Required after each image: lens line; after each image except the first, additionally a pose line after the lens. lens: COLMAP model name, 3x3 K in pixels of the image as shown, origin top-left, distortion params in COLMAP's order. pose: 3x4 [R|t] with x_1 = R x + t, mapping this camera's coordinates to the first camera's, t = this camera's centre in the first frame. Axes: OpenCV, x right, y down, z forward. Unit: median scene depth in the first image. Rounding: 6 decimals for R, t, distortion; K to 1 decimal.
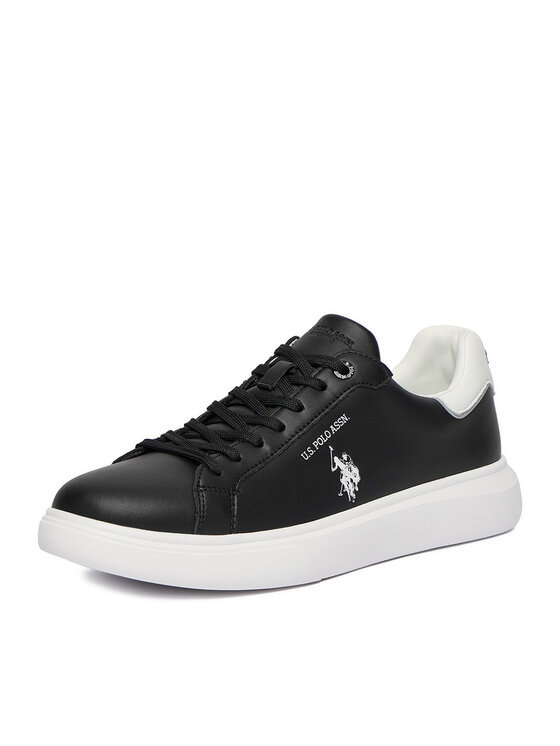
lens RADIAL K [[2194.4, 0, 280.0], [0, 2194.4, 373.0], [0, 0, 1]] dist [0.055233, -0.027638]
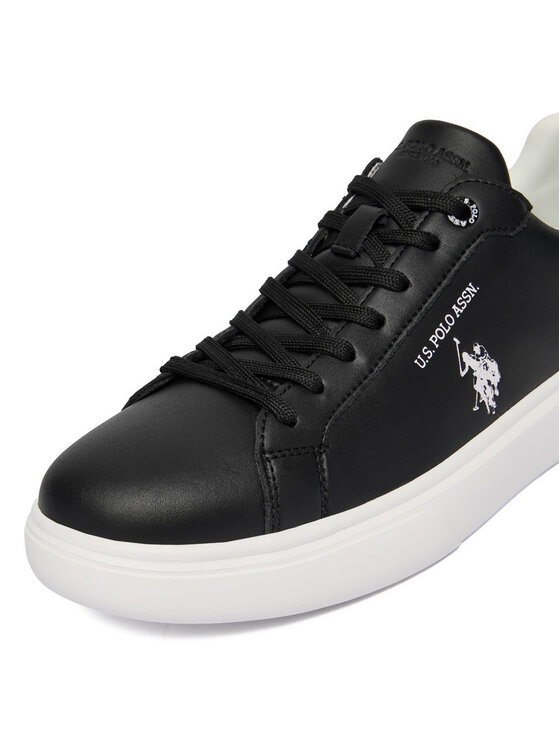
lens RADIAL K [[893.0, 0, 280.0], [0, 893.0, 373.0], [0, 0, 1]] dist [-0.009331, -0.032315]
pose [[0.993546, -0.109492, -0.029640, -0.021836], [0.113292, 0.944843, 0.307306, -0.043783], [-0.005642, -0.308681, 0.951149, 0.743829]]
